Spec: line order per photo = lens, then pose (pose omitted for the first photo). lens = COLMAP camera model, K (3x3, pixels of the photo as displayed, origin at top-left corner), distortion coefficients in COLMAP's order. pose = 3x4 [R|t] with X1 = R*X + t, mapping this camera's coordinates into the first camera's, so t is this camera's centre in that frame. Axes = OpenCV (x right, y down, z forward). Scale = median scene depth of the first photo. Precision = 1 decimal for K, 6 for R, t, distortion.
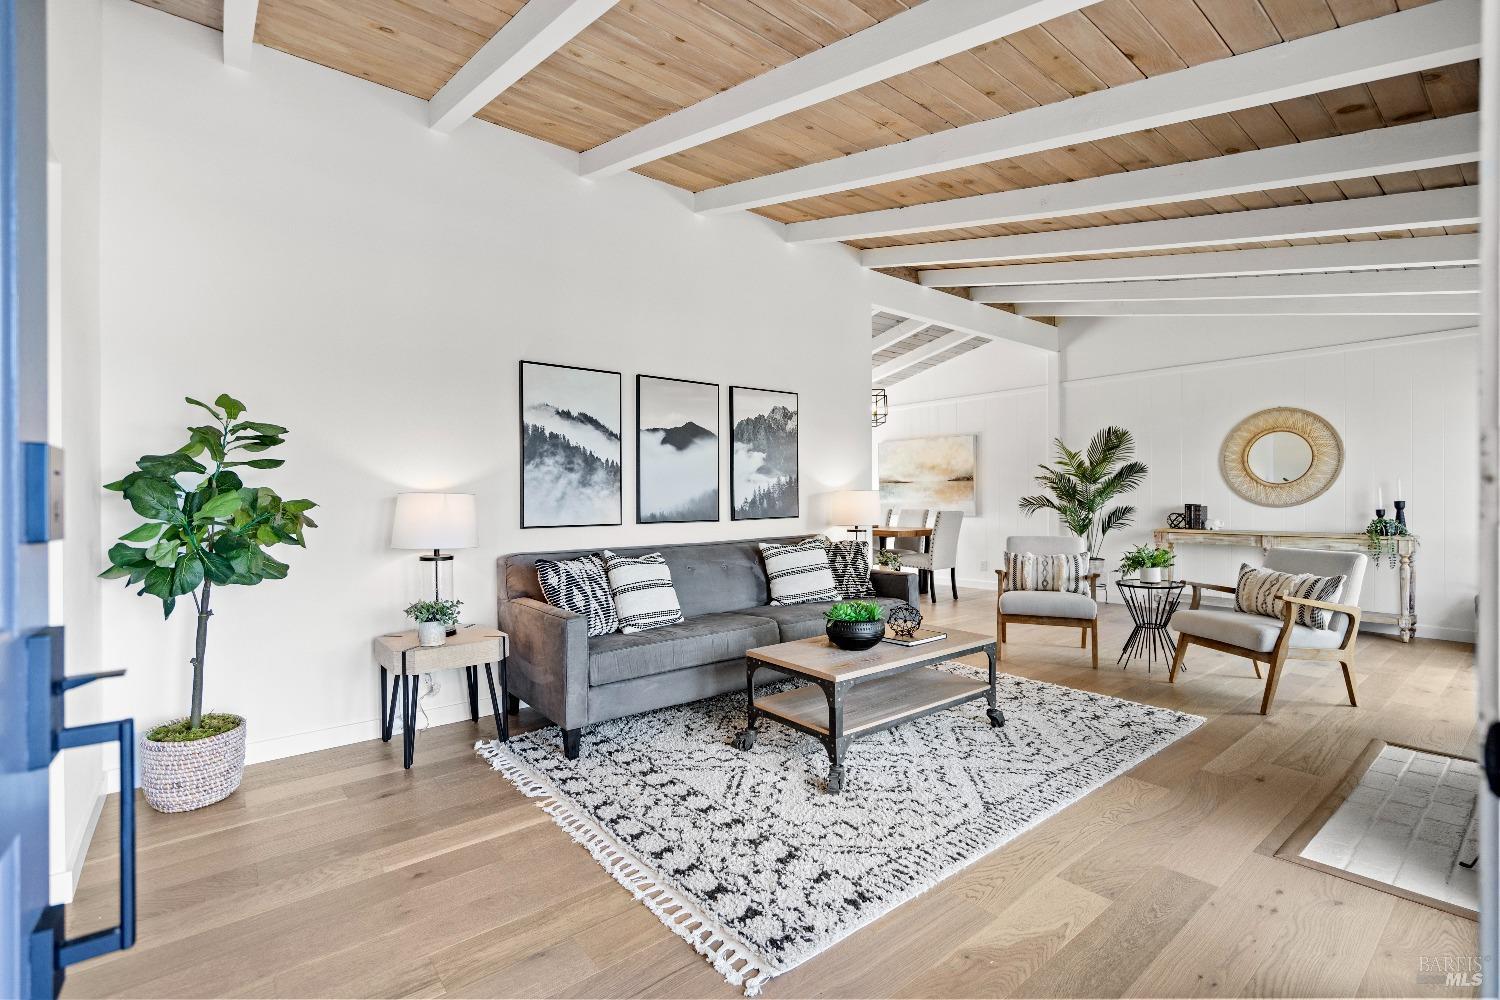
lens RADIAL K [[680.9, 0, 755.6], [0, 680.9, 501.7], [0, 0, 1]] dist [-0.008922, 0.002496]
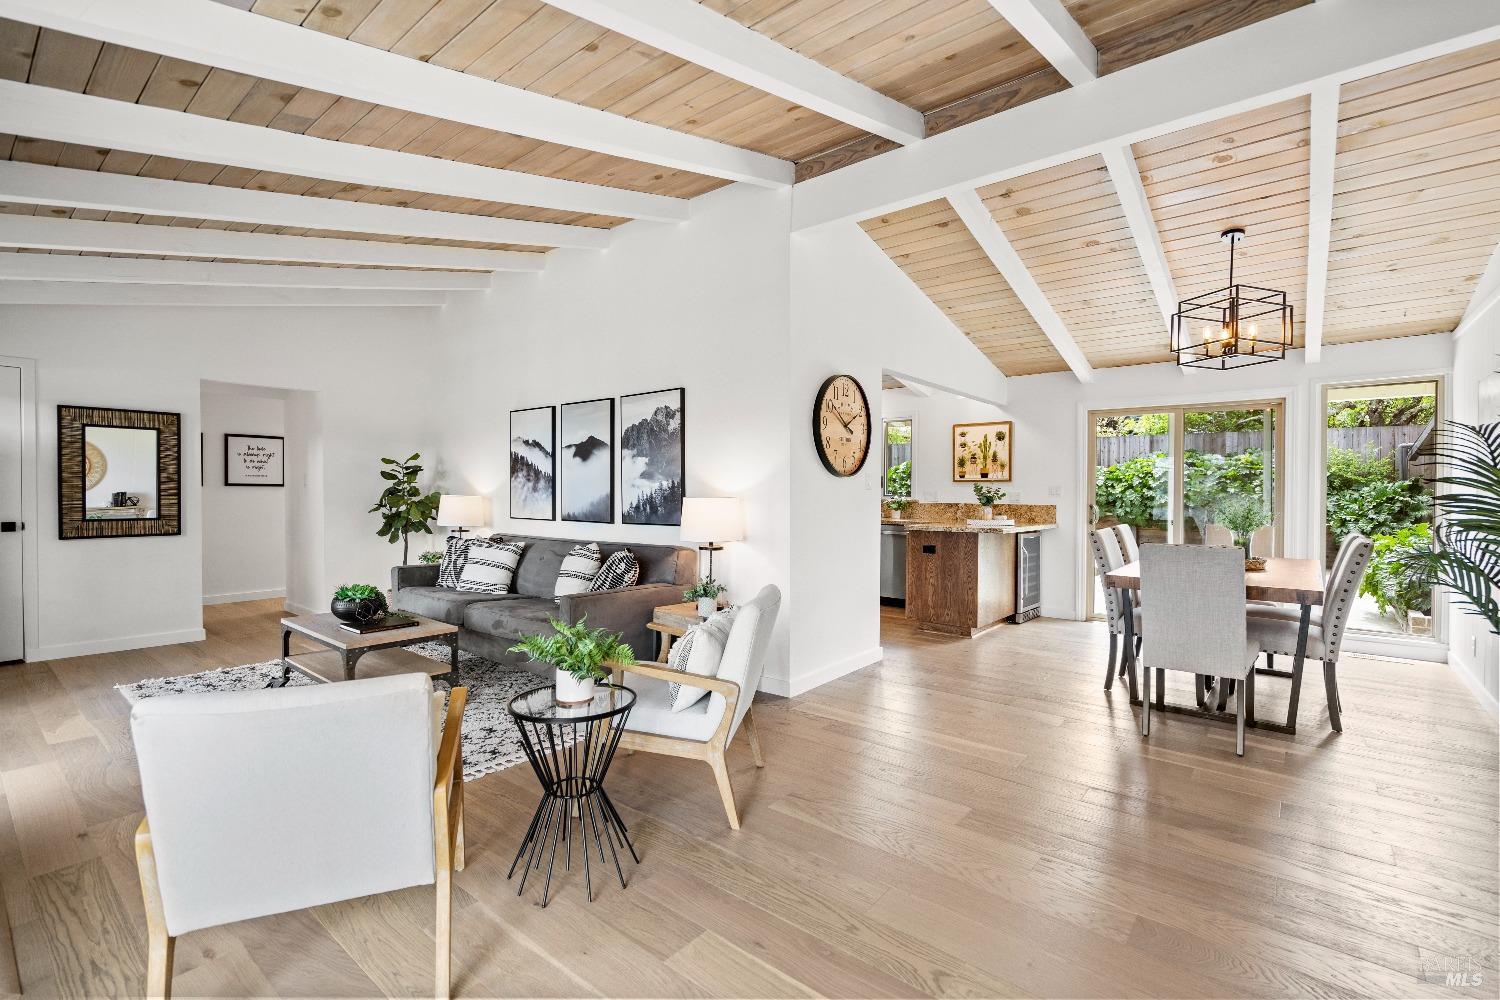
lens RADIAL K [[680.9, 0, 749.3], [0, 680.9, 501.4], [0, 0, 1]] dist [-0.008922, 0.002496]
pose [[0.193372, 0.023226, -0.980851, 1.005971], [-0.012120, 0.999700, 0.021282, -0.030862], [0.981051, 0.007773, 0.193595, 0.955247]]
